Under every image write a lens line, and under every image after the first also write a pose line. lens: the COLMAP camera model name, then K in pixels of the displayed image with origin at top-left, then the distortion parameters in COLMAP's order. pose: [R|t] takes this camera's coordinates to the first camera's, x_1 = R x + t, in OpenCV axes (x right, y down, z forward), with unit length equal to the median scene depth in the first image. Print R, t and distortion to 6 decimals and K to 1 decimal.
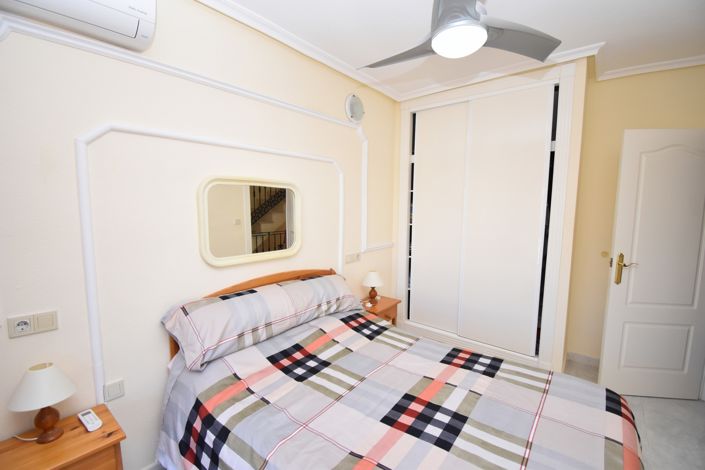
lens RADIAL K [[309.3, 0, 352.5], [0, 309.3, 235.0], [0, 0, 1]] dist [0.021828, -0.027046]
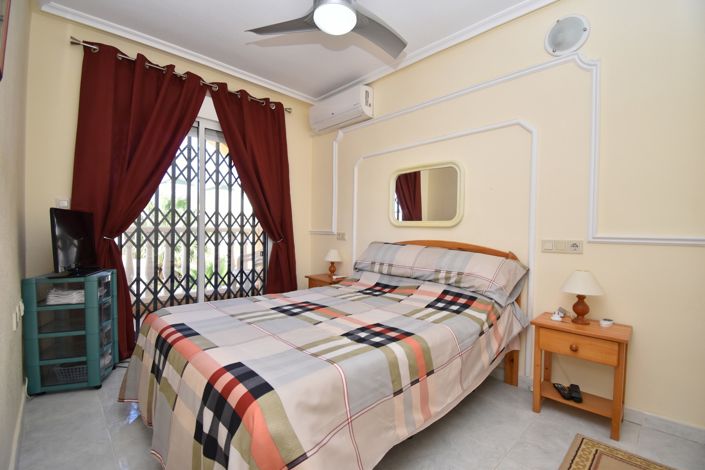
lens RADIAL K [[309.3, 0, 352.5], [0, 309.3, 235.0], [0, 0, 1]] dist [0.021828, -0.027046]
pose [[-0.124432, 0.005124, -0.992215, 1.198385], [-0.122189, 0.992296, 0.020448, 0.148076], [0.984676, 0.123783, -0.122847, 1.016727]]
